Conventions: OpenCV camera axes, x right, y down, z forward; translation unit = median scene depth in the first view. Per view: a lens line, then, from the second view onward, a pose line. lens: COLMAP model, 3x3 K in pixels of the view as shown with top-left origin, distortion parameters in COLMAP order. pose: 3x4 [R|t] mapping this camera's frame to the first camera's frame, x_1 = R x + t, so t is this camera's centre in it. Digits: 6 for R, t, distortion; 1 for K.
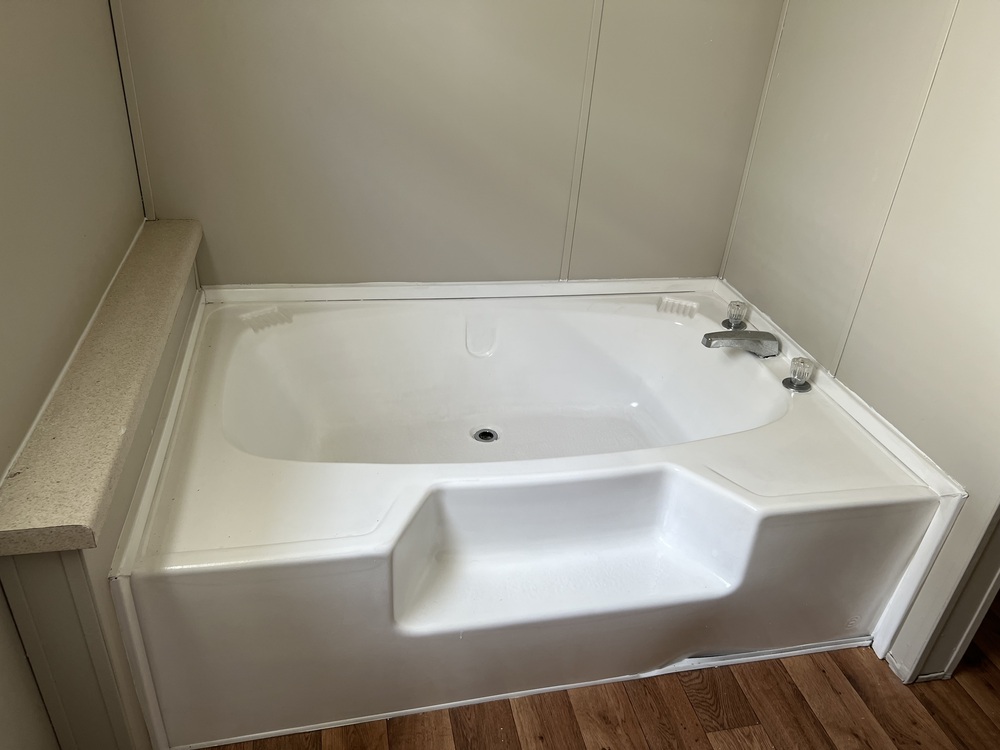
lens RADIAL K [[752.7, 0, 499.3], [0, 752.7, 374.2], [0, 0, 1]] dist [0.055781, -0.069146]
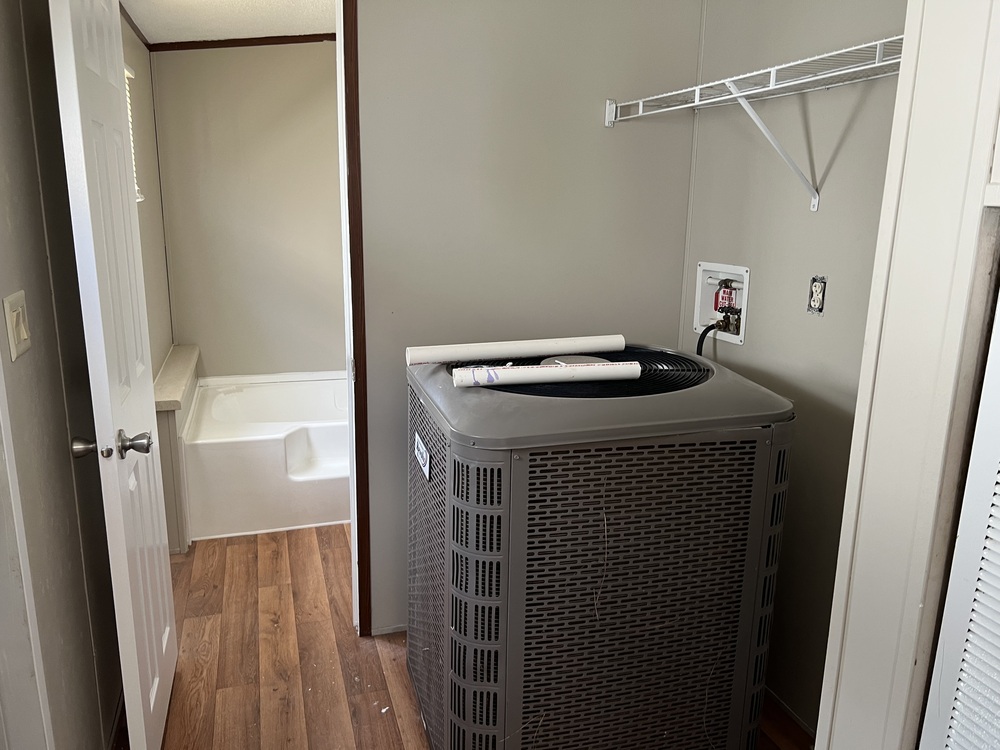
lens RADIAL K [[752.7, 0, 499.9], [0, 752.7, 376.0], [0, 0, 1]] dist [0.055781, -0.069146]
pose [[0.994165, -0.067962, 0.083770, 0.256769], [0.089126, 0.954983, -0.282957, 0.555597], [-0.060769, 0.288772, 0.955467, -1.049709]]
